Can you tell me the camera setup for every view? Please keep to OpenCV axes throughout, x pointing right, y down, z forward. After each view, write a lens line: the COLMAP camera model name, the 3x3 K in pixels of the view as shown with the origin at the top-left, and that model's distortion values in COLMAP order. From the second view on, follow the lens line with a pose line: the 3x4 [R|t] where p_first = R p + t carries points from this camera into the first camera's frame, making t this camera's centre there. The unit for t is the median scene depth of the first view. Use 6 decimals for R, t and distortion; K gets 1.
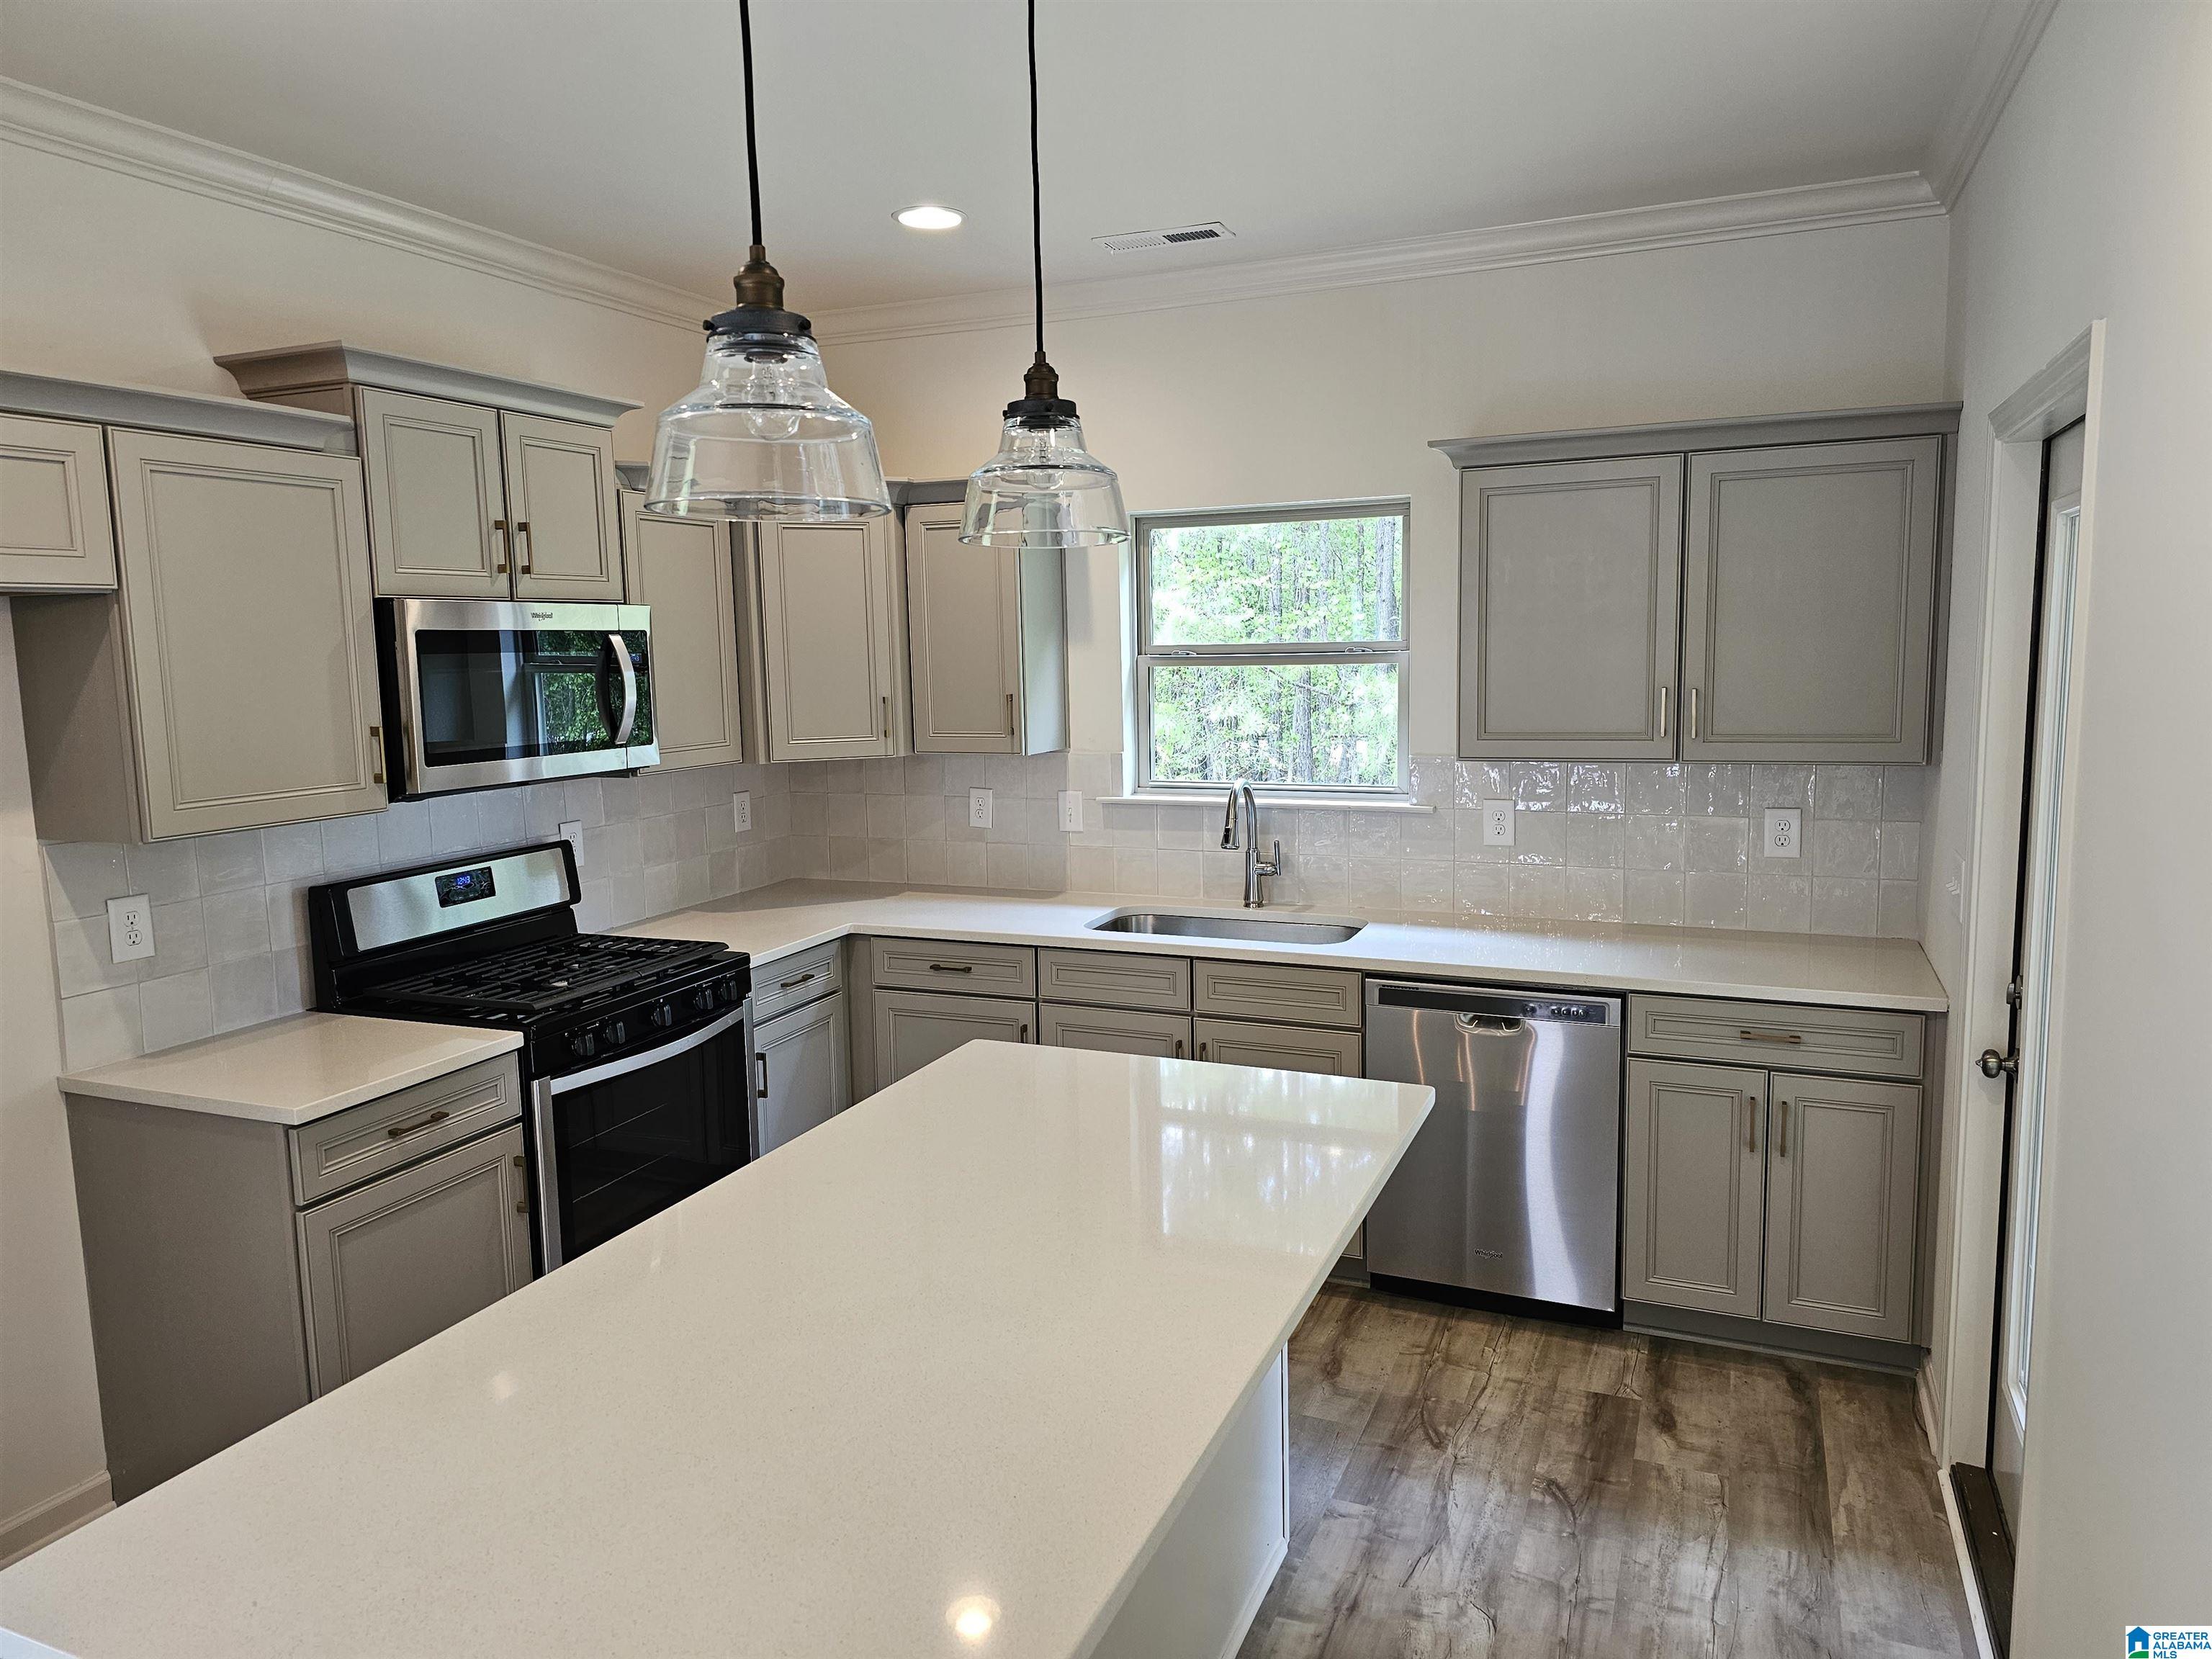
lens RADIAL K [[1472.5, 0, 1076.0], [0, 1472.5, 826.4], [0, 0, 1]] dist [0.053159, -0.047197]
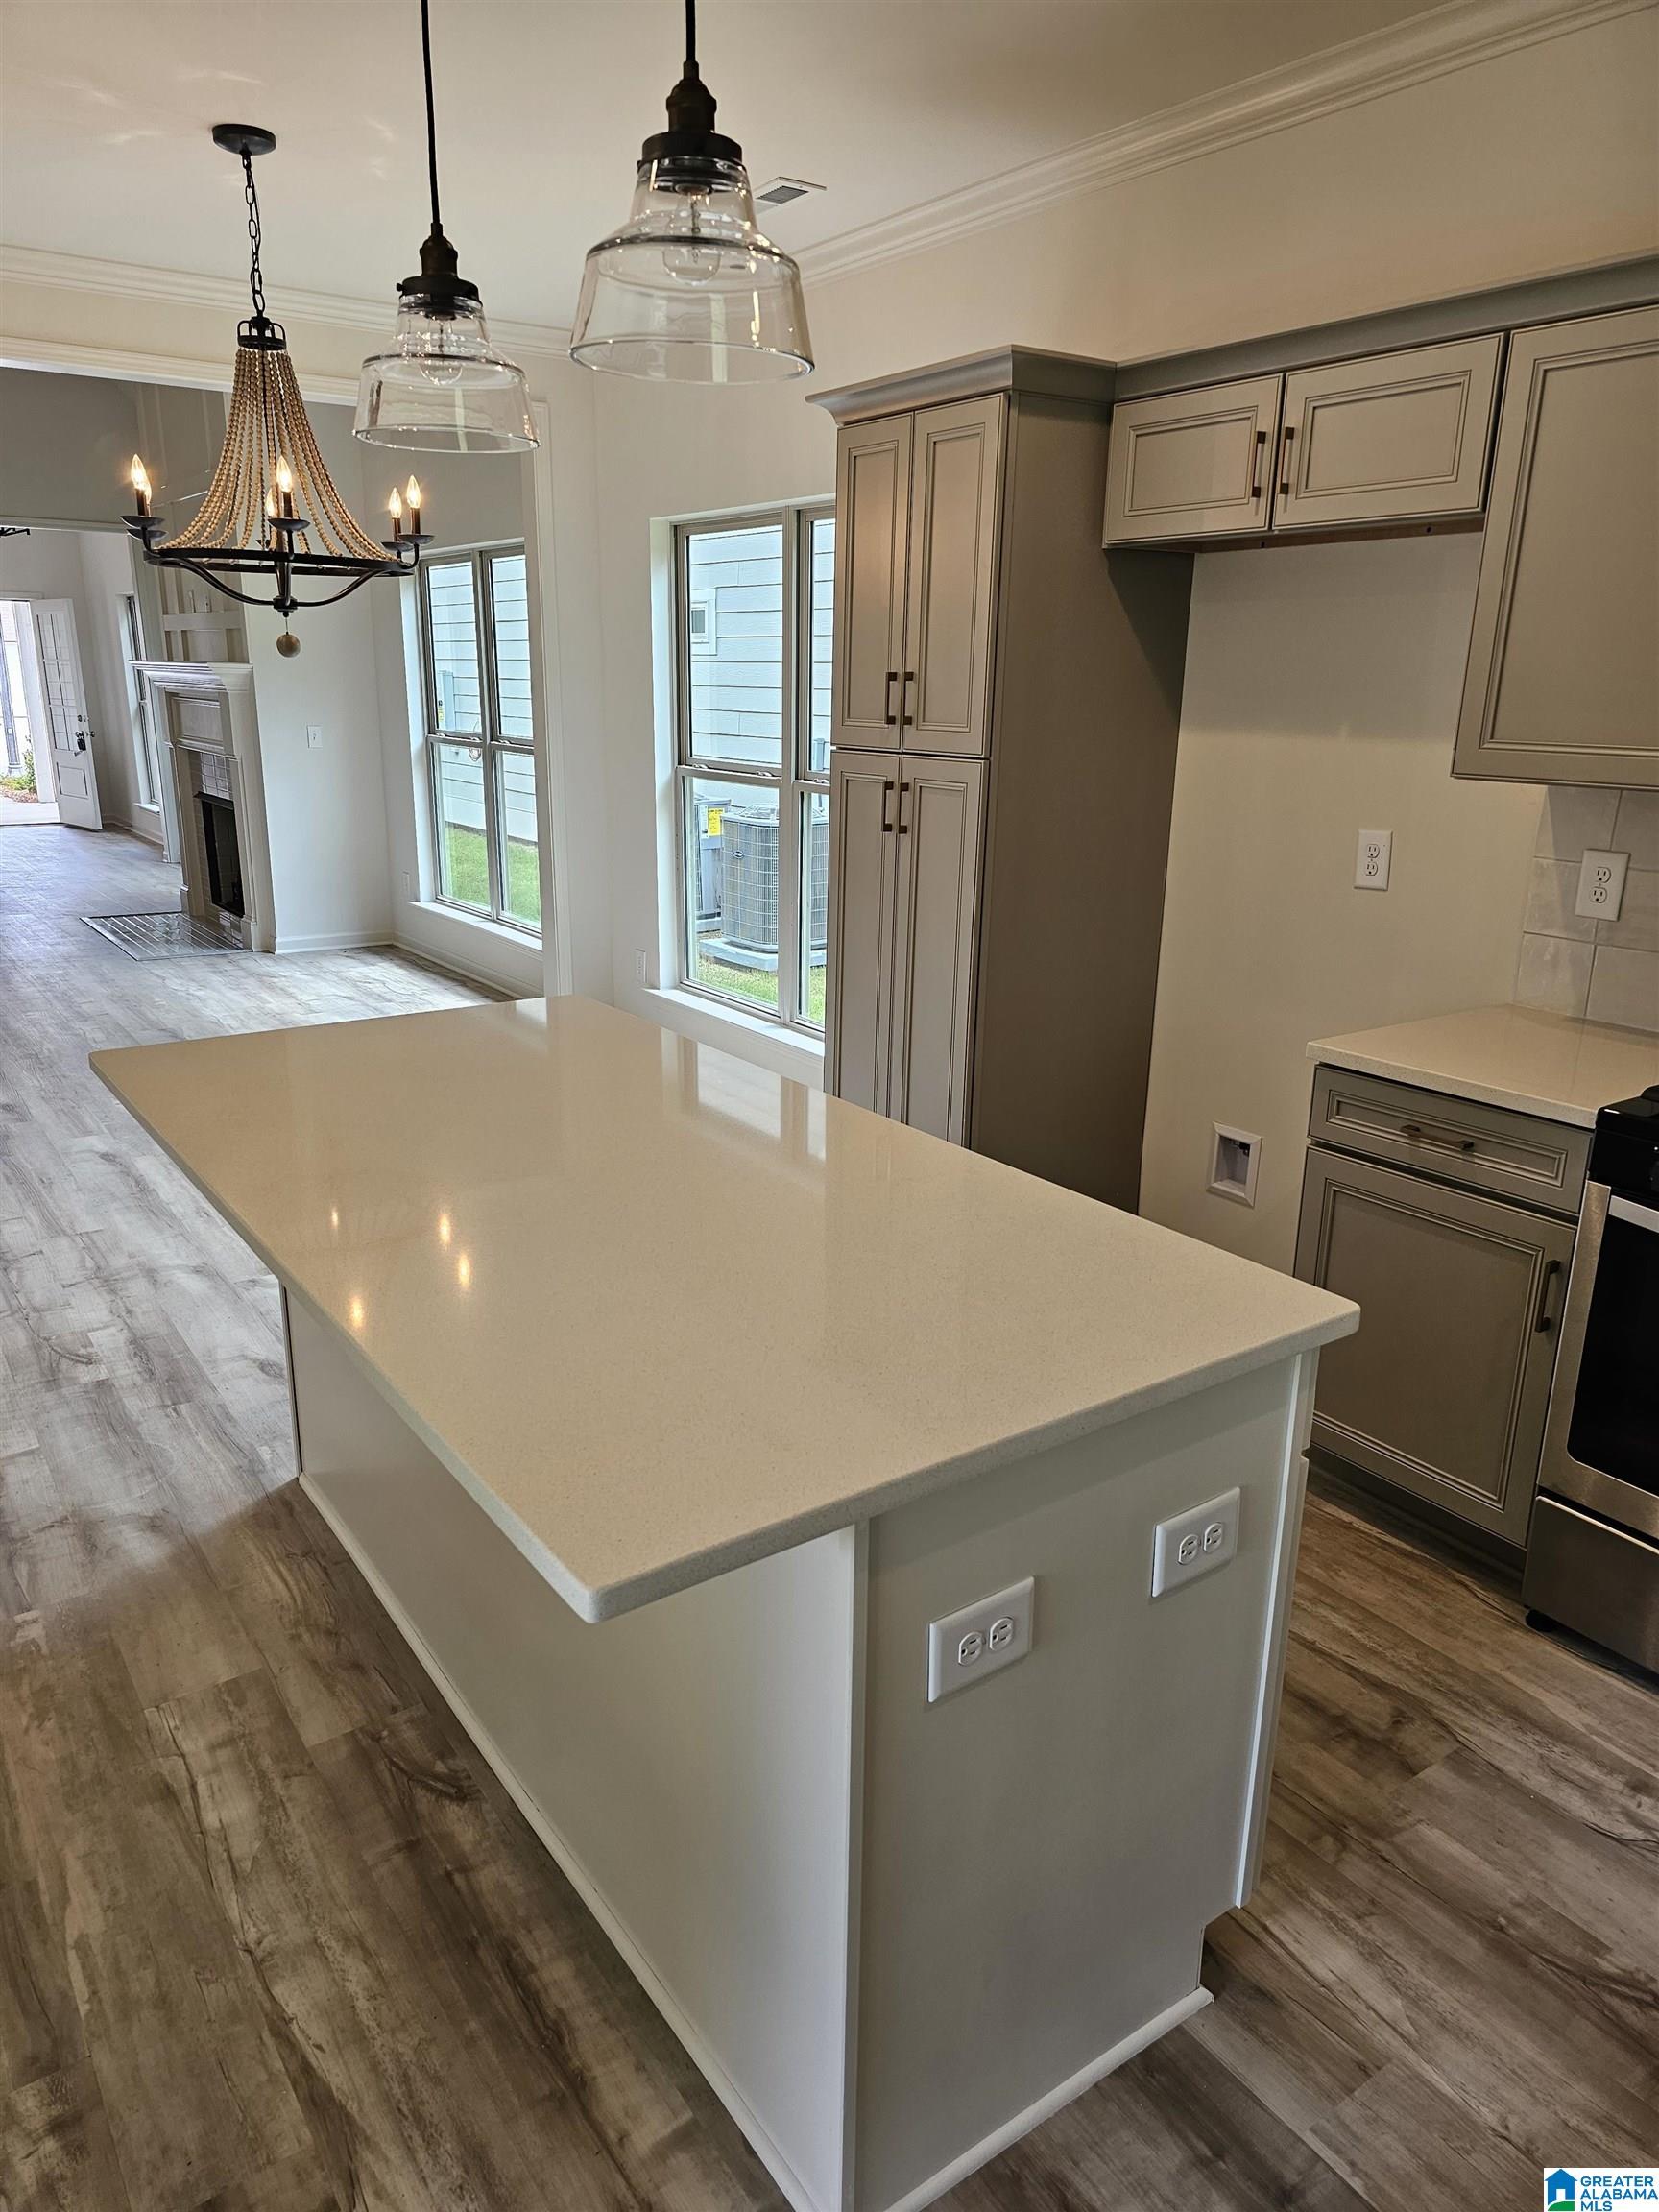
lens RADIAL K [[1484.3, 0, 808.2], [0, 1484.3, 1101.2], [0, 0, 1]] dist [0.052612, -0.035078]
pose [[-0.517848, 0.259027, -0.815315, 0.405766], [-0.105580, 0.926420, 0.361384, -0.087635], [0.848932, 0.273223, -0.452397, 0.939677]]
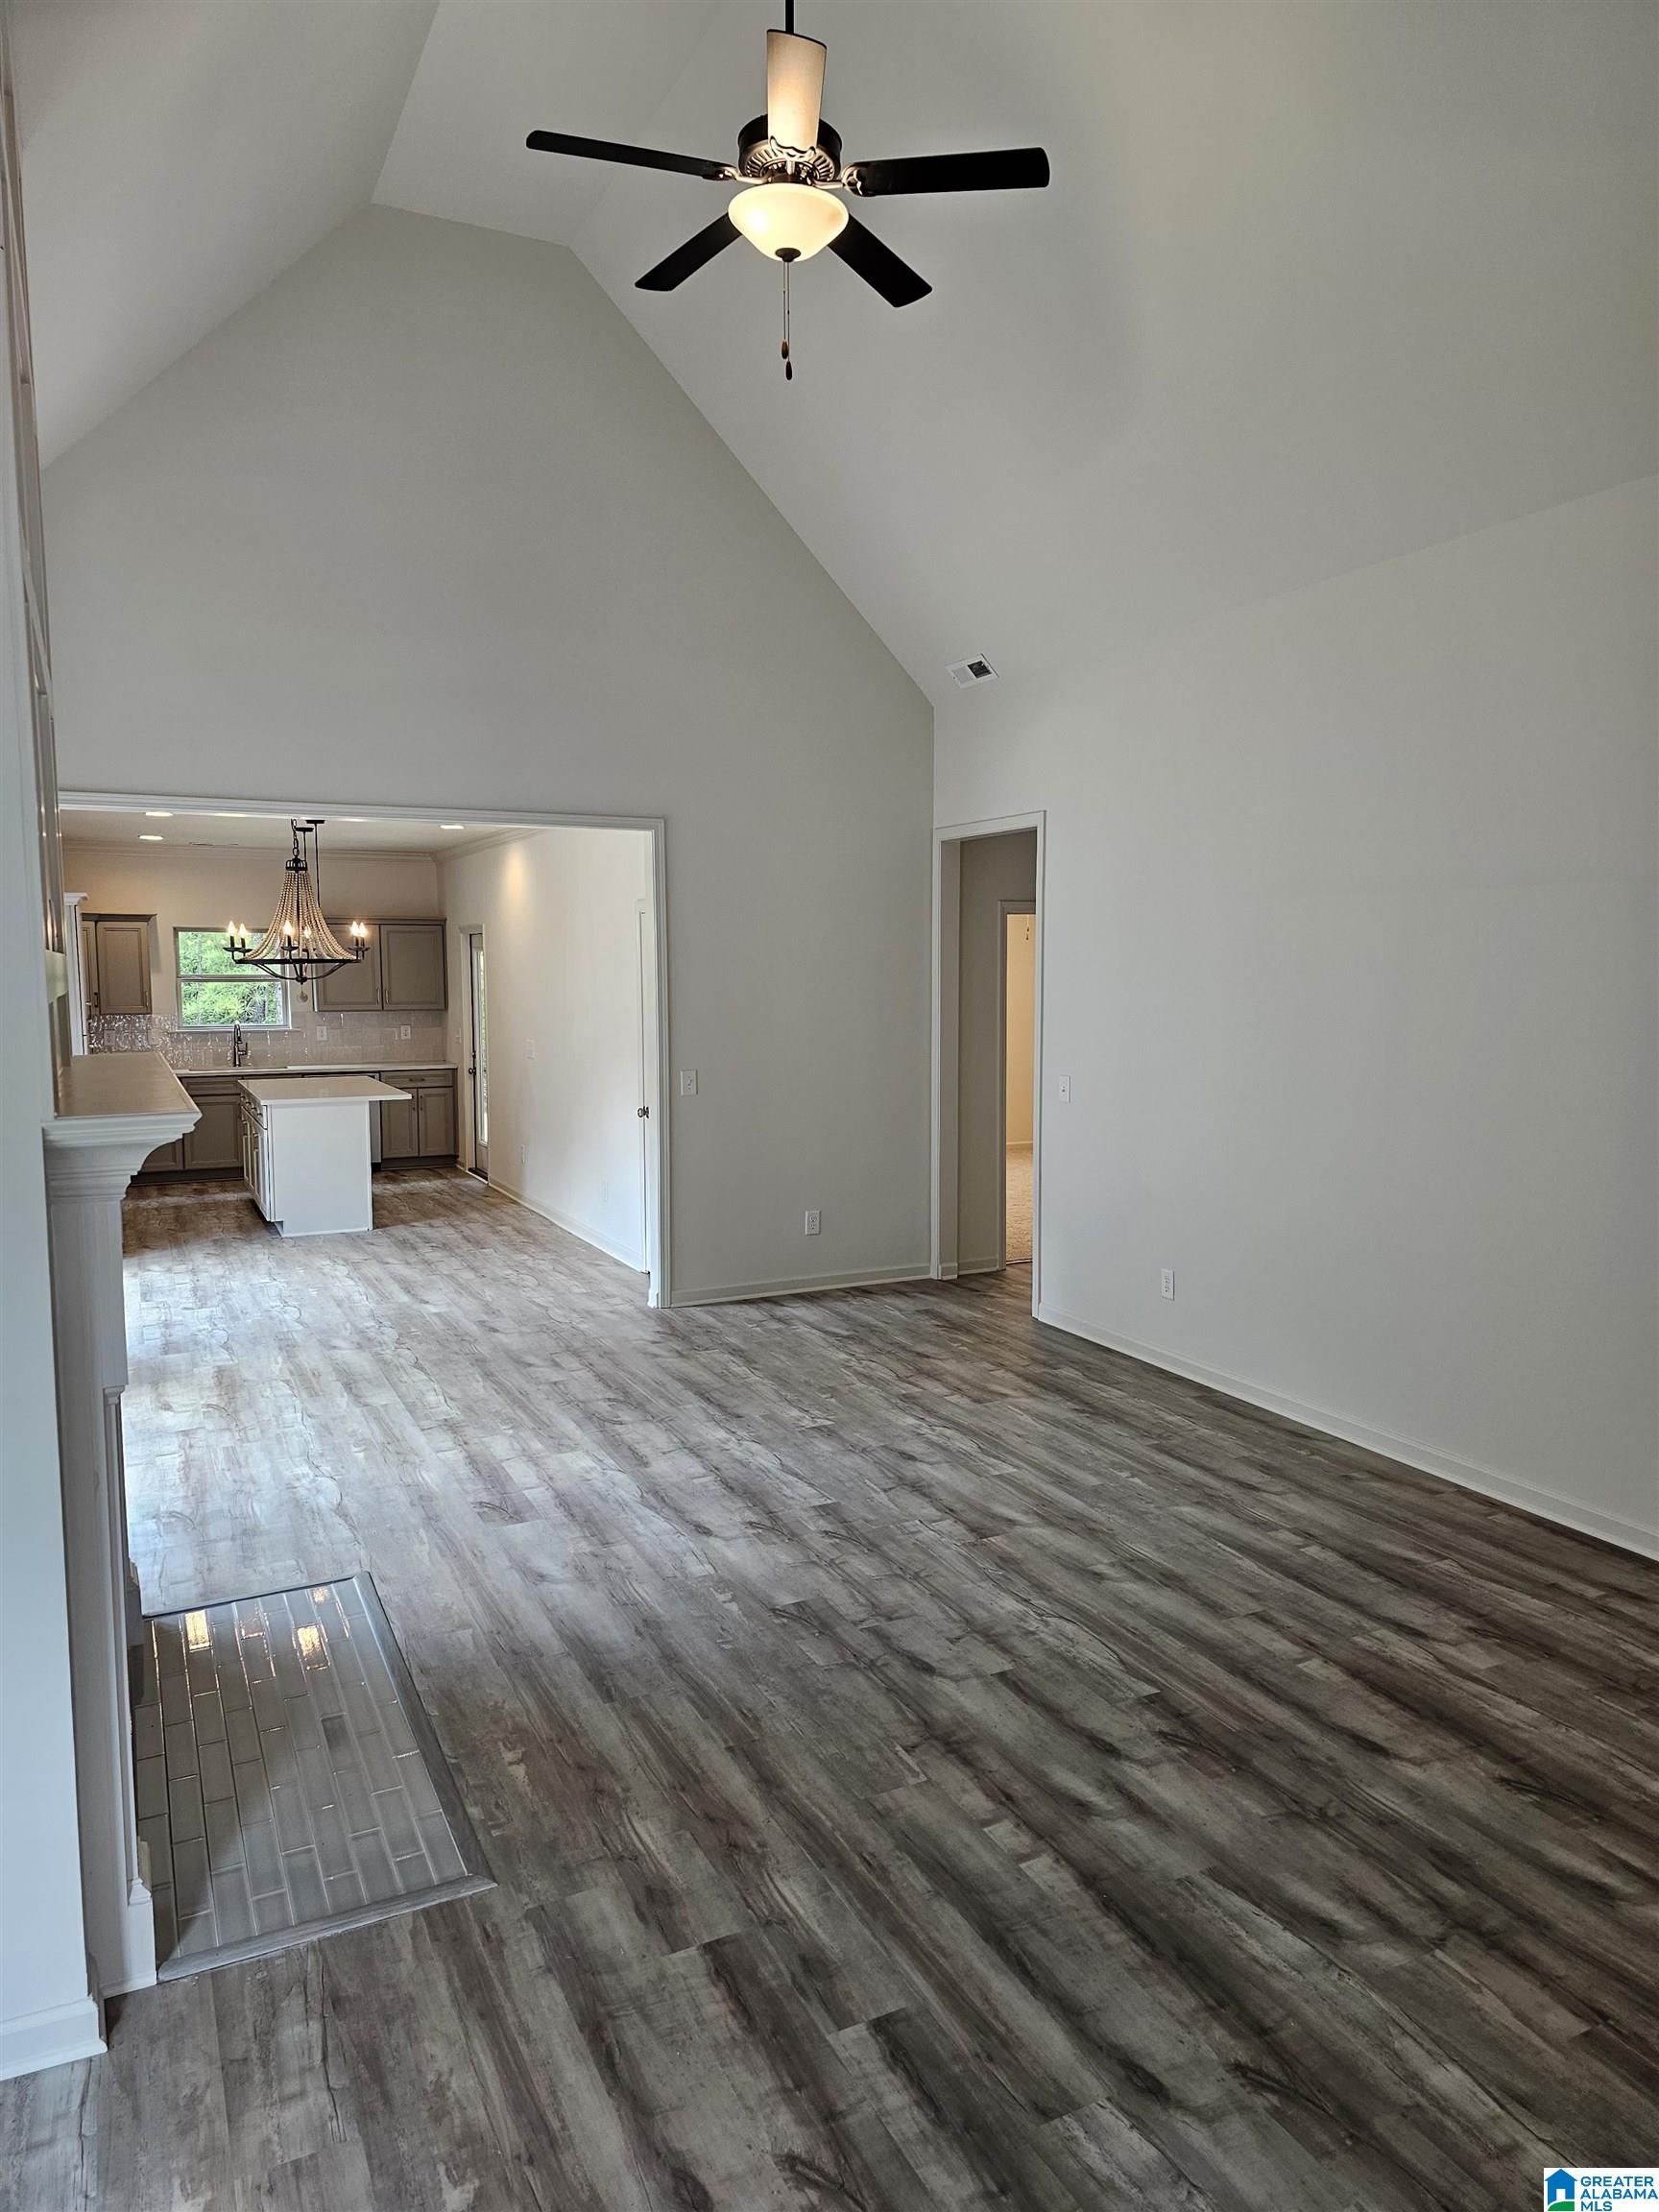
lens RADIAL K [[1481.0, 0, 832.1], [0, 1481.0, 1086.4], [0, 0, 1]] dist [0.065131, -0.053989]
pose [[0.641676, -0.046890, 0.765541, -1.743423], [0.088744, 0.995965, -0.013382, 0.299426], [-0.761825, 0.076524, 0.643247, -2.236280]]
